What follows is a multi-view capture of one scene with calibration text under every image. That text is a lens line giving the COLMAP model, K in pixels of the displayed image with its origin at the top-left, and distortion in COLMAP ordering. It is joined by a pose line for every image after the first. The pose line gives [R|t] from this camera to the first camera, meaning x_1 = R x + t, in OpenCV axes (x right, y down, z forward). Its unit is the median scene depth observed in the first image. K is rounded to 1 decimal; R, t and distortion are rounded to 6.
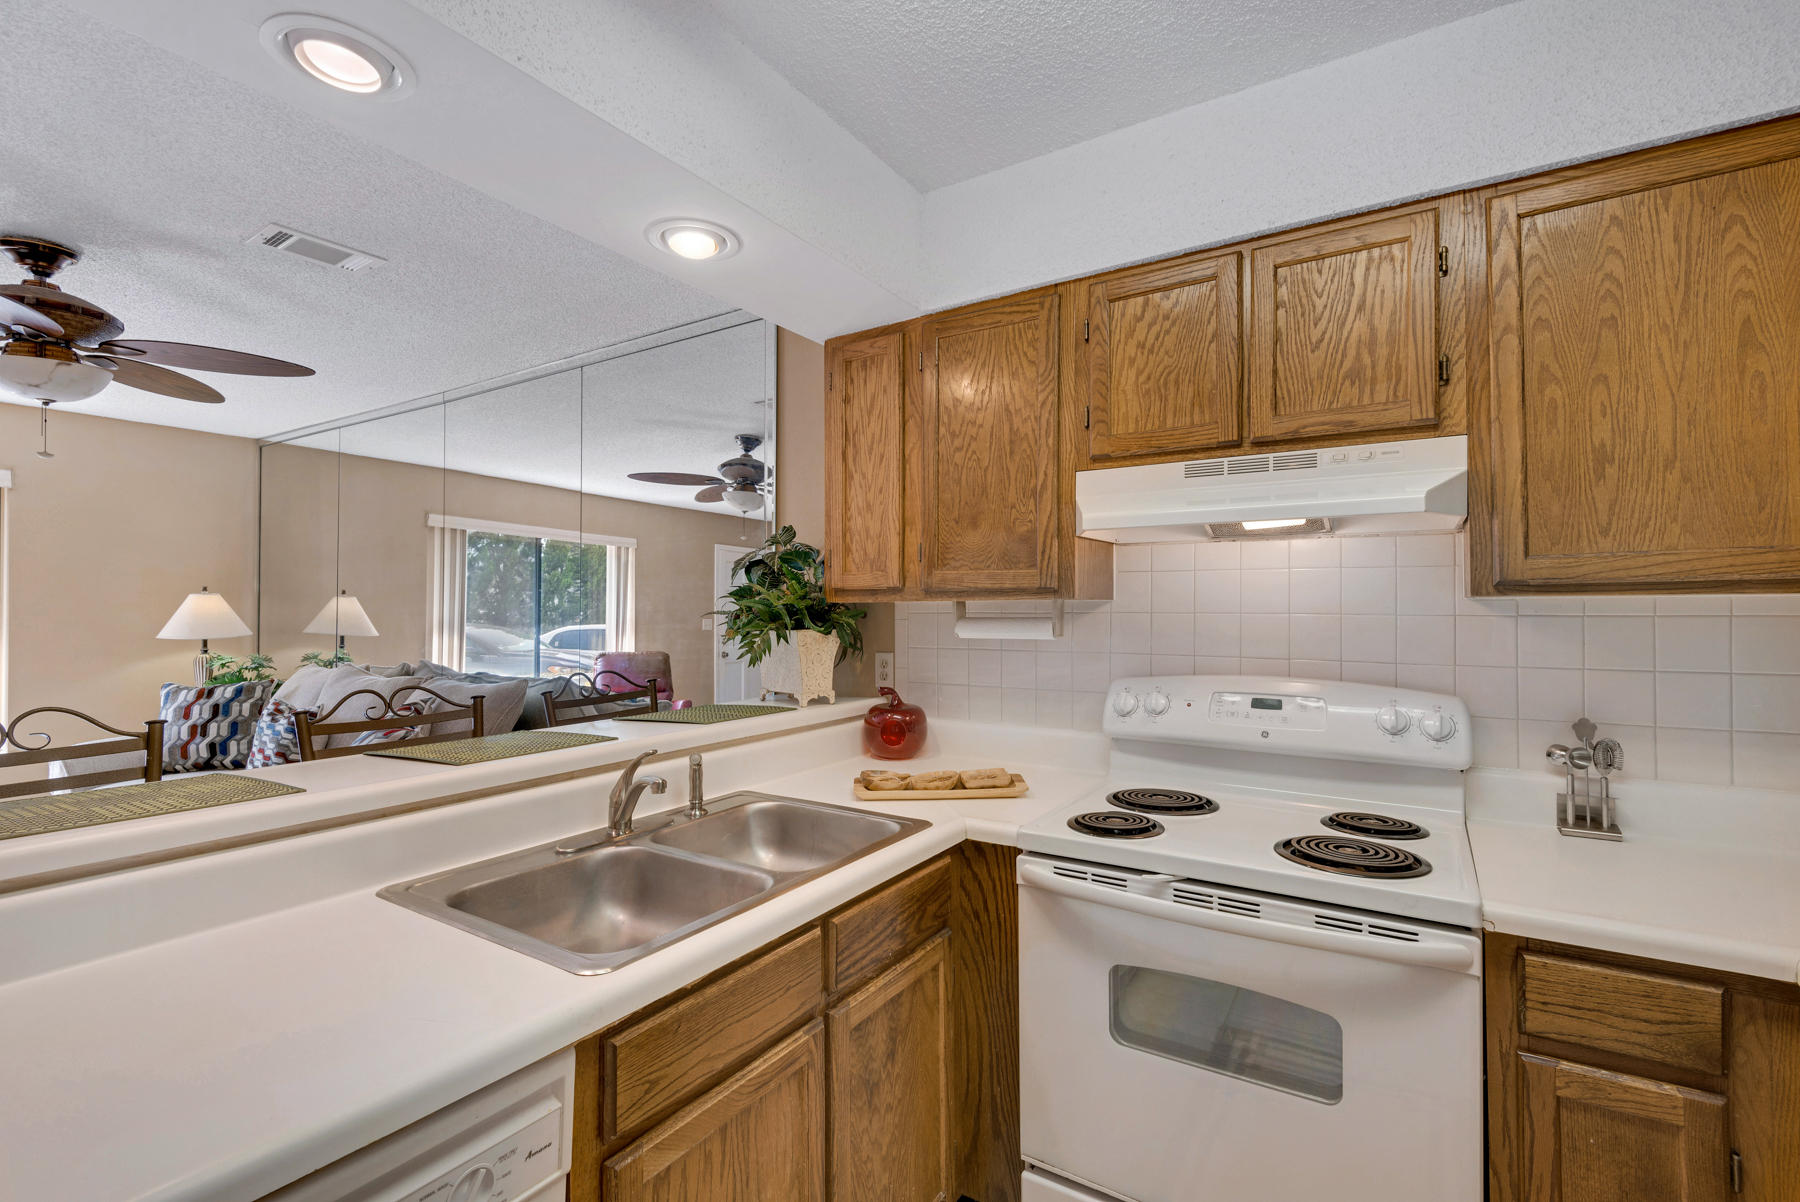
lens RADIAL K [[812.5, 0, 896.5], [0, 812.5, 606.2], [0, 0, 1]] dist [0.020235, -0.011146]
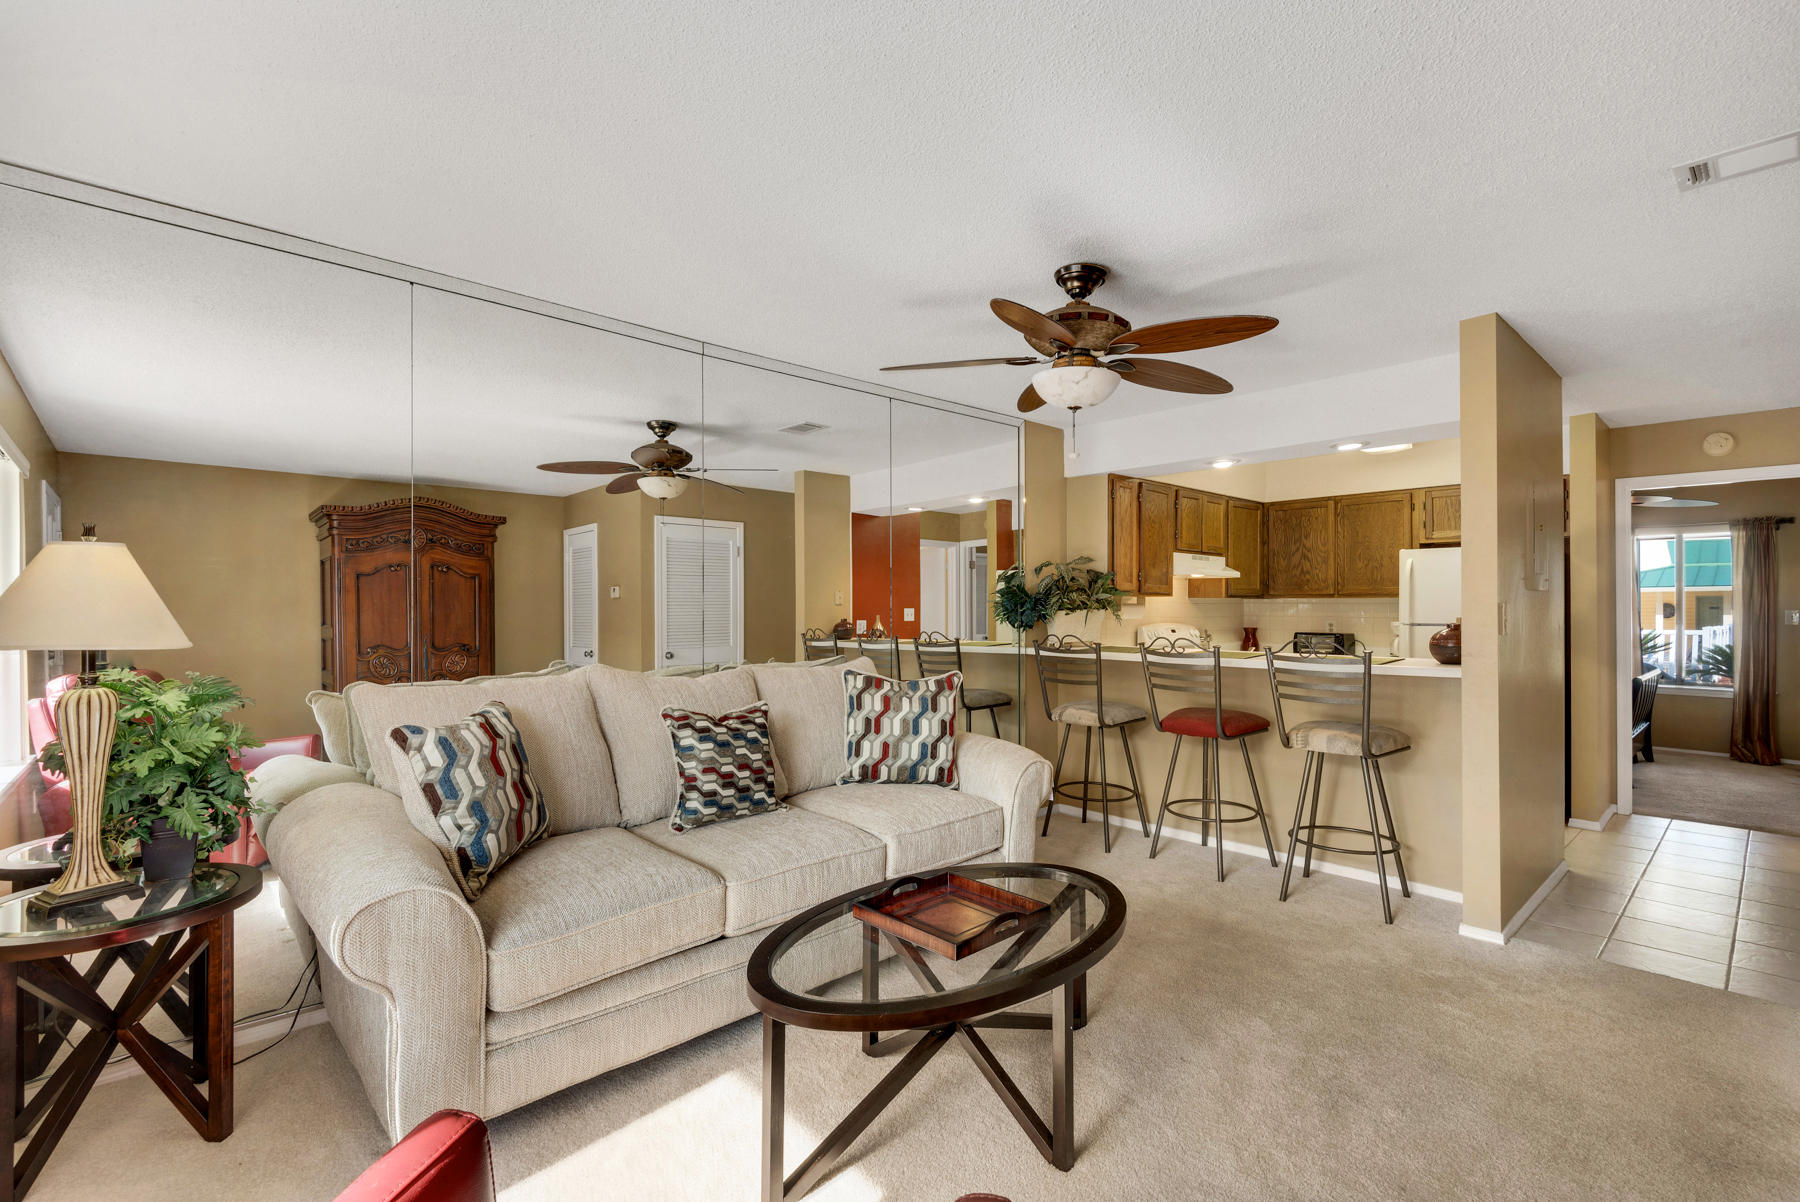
lens RADIAL K [[810.6, 0, 905.0], [0, 810.6, 604.2], [0, 0, 1]] dist [0.018593, -0.017815]
pose [[0.254742, 0.009098, 0.966966, -3.107953], [-0.007874, 0.999942, -0.007334, 0.051216], [-0.966977, -0.005746, 0.254799, 1.331098]]
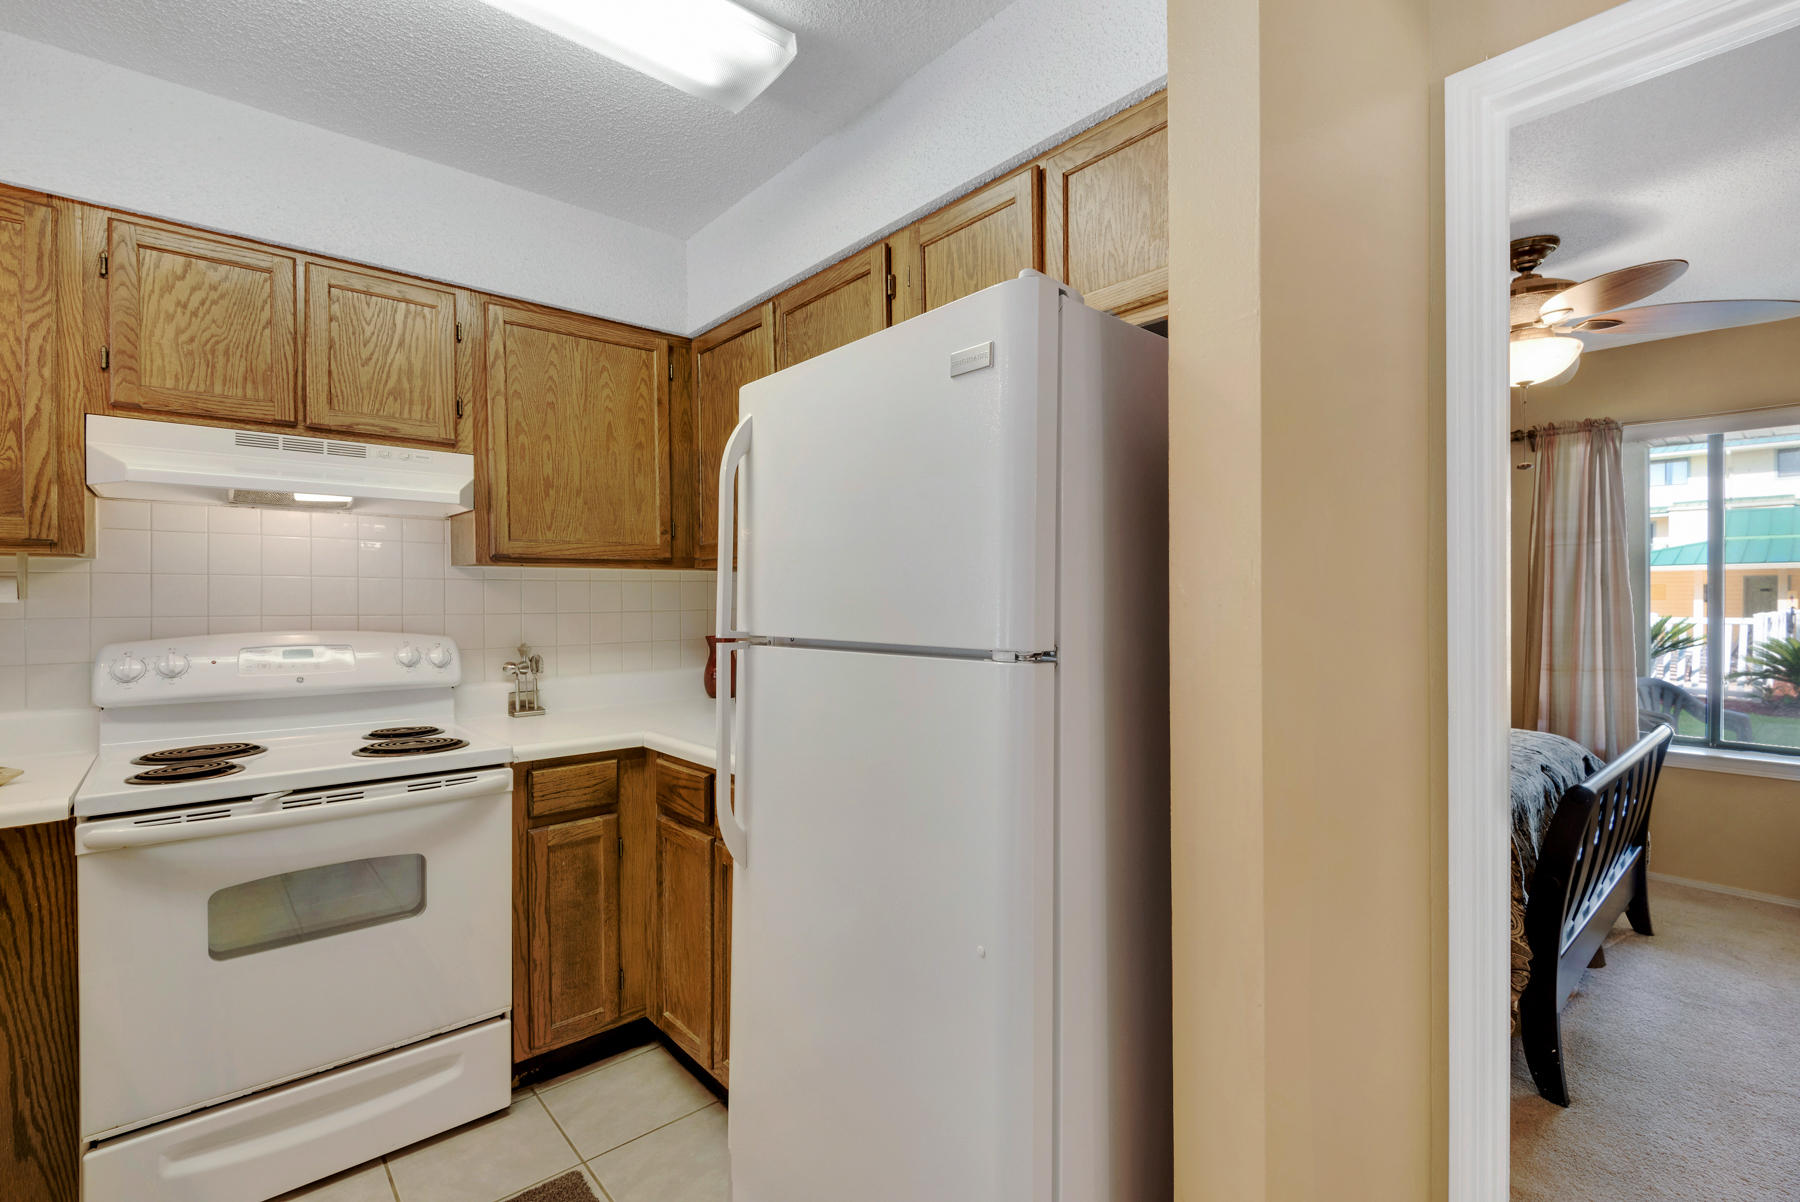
lens RADIAL K [[804.1, 0, 913.2], [0, 804.1, 597.8], [0, 0, 1]] dist [0.002720, -0.000311]
pose [[0.280397, -0.001285, 0.959883, -0.430563], [-0.004606, 0.999986, 0.002684, 0.037785], [-0.959873, -0.005174, 0.280387, -0.159284]]
